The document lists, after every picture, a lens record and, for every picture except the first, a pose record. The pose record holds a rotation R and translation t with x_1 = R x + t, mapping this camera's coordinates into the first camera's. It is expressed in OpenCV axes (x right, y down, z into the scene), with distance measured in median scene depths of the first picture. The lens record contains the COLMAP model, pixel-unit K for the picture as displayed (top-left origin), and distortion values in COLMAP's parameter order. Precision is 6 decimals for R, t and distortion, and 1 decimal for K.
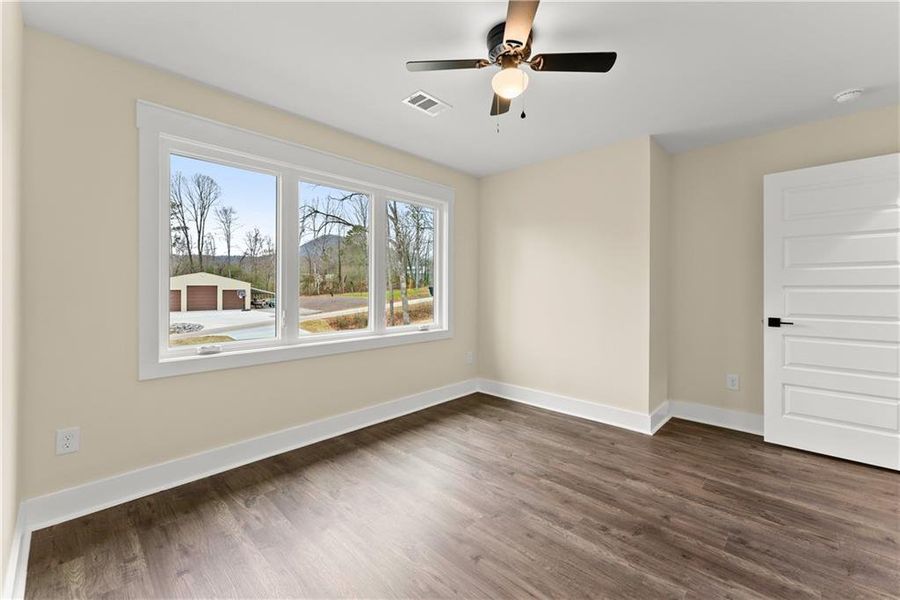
lens RADIAL K [[370.4, 0, 454.6], [0, 370.4, 287.5], [0, 0, 1]] dist [0.003121, -0.000482]
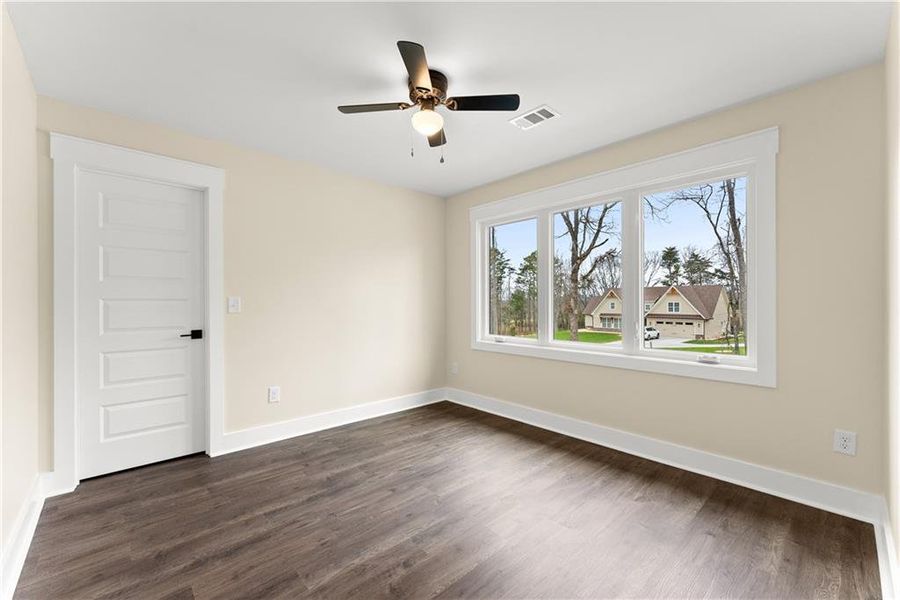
lens RADIAL K [[370.4, 0, 448.7], [0, 370.4, 302.9], [0, 0, 1]] dist [0.003121, -0.000482]
pose [[-0.070517, 0.000251, -0.997511, 0.936395], [0.004532, 0.999990, -0.000068, 0.003192], [0.997500, -0.004525, -0.070517, 0.837721]]
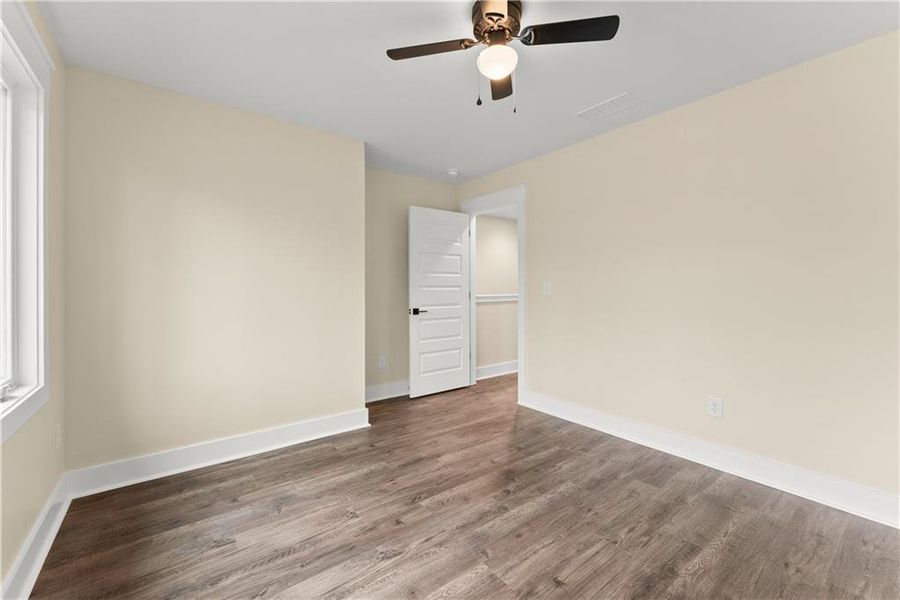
lens RADIAL K [[370.4, 0, 449.2], [0, 370.4, 287.0], [0, 0, 1]] dist [0.003121, -0.000482]
pose [[0.162906, -0.000643, 0.986641, -0.564983], [-0.000777, 0.999999, 0.000780, -0.001175], [-0.986641, -0.000894, 0.162905, 0.709349]]
